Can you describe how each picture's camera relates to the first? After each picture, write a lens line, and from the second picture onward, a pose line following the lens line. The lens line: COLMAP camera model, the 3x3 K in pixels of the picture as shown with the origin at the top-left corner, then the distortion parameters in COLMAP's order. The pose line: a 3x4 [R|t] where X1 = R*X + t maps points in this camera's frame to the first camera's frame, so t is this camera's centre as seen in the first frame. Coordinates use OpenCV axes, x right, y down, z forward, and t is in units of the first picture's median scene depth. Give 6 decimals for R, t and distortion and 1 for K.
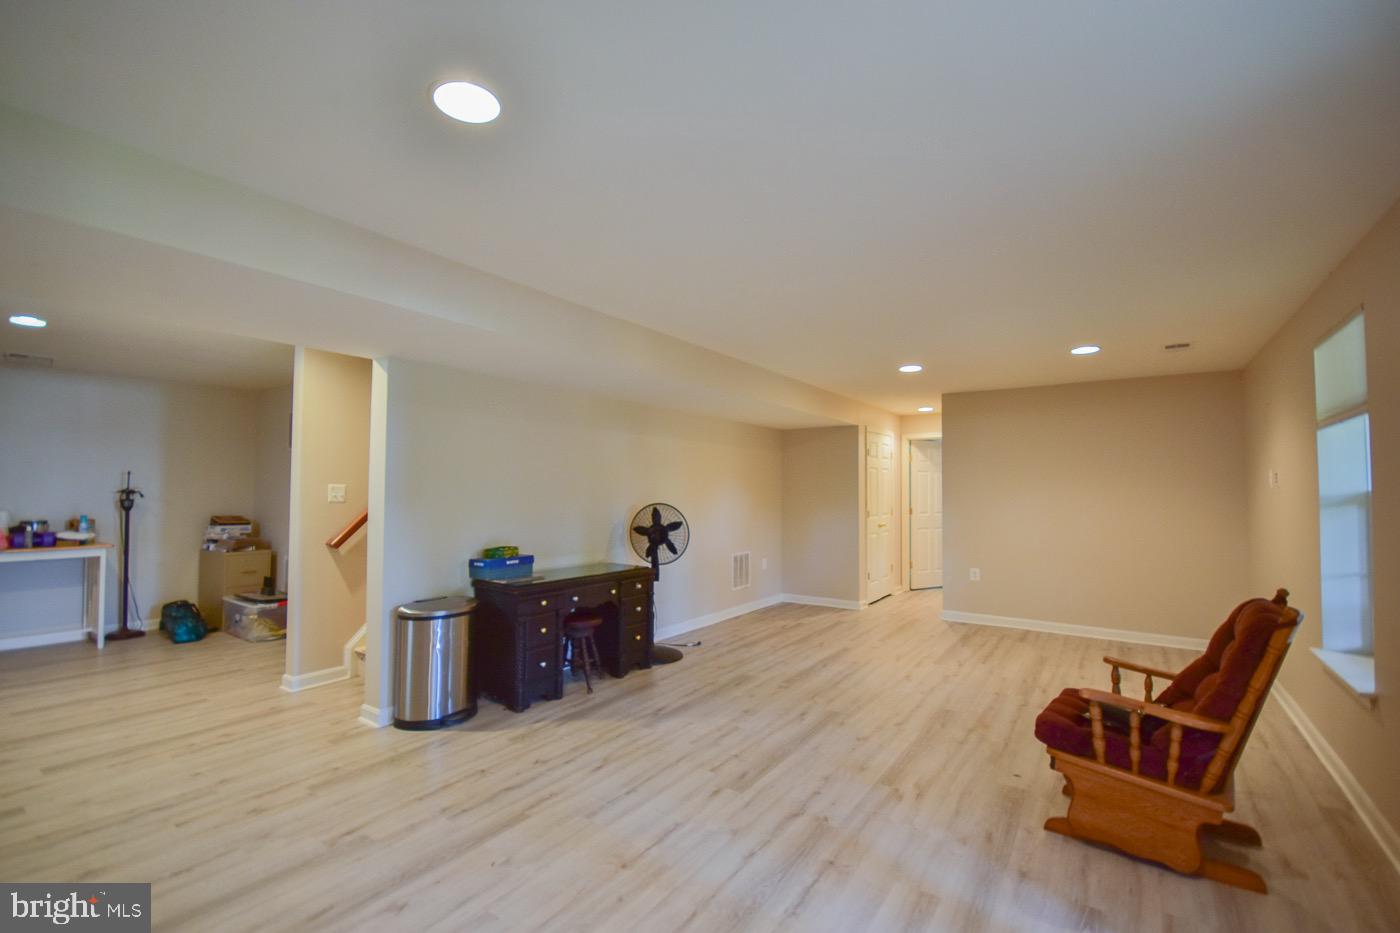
lens RADIAL K [[614.0, 0, 702.0], [0, 614.0, 472.3], [0, 0, 1]] dist [0.015460, -0.016244]
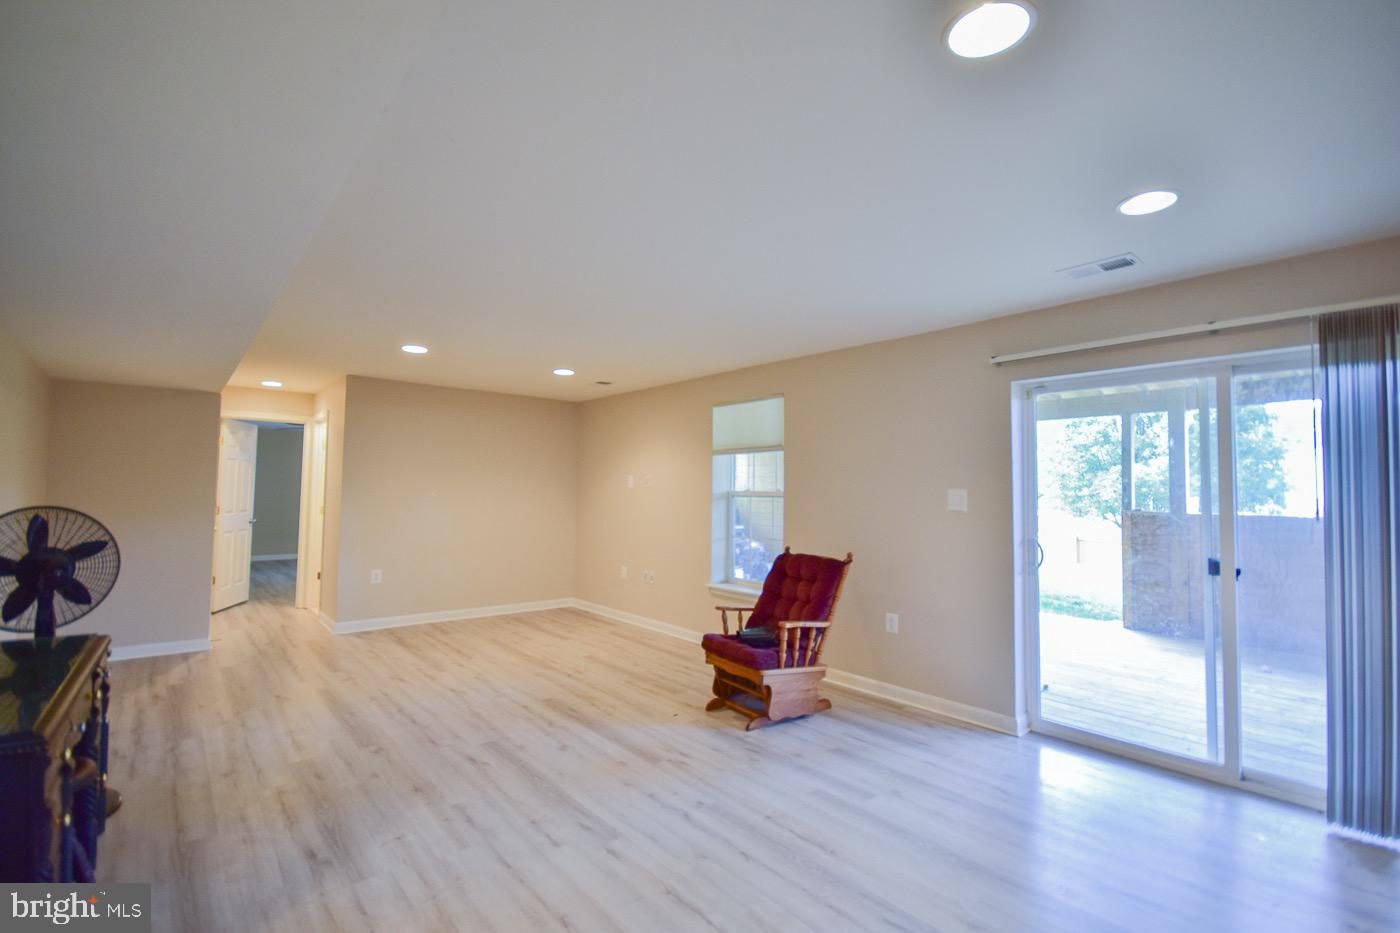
lens RADIAL K [[614.0, 0, 702.0], [0, 614.0, 472.3], [0, 0, 1]] dist [0.015460, -0.016244]
pose [[0.255032, 0.032328, 0.966392, -0.437310], [-0.044072, 0.998791, -0.021781, 0.011345], [-0.965928, -0.037036, 0.256148, 0.392796]]
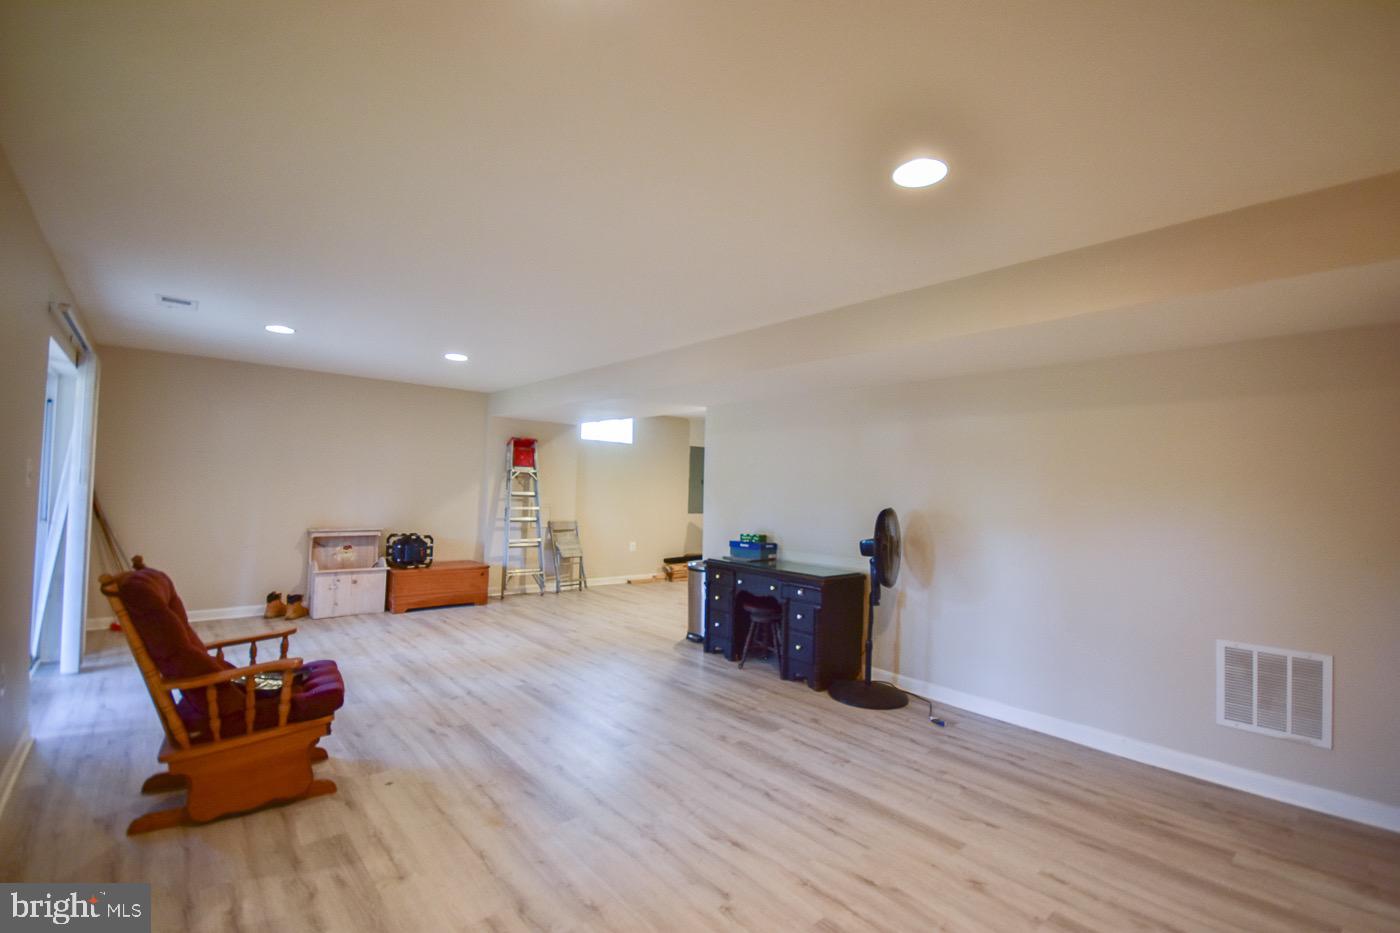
lens RADIAL K [[614.0, 0, 702.0], [0, 614.0, 472.3], [0, 0, 1]] dist [0.015460, -0.016244]
pose [[-0.254286, -0.041150, -0.966253, 0.798628], [0.002882, 0.999058, -0.043305, 0.040957], [0.967125, -0.013796, -0.253928, 1.037483]]
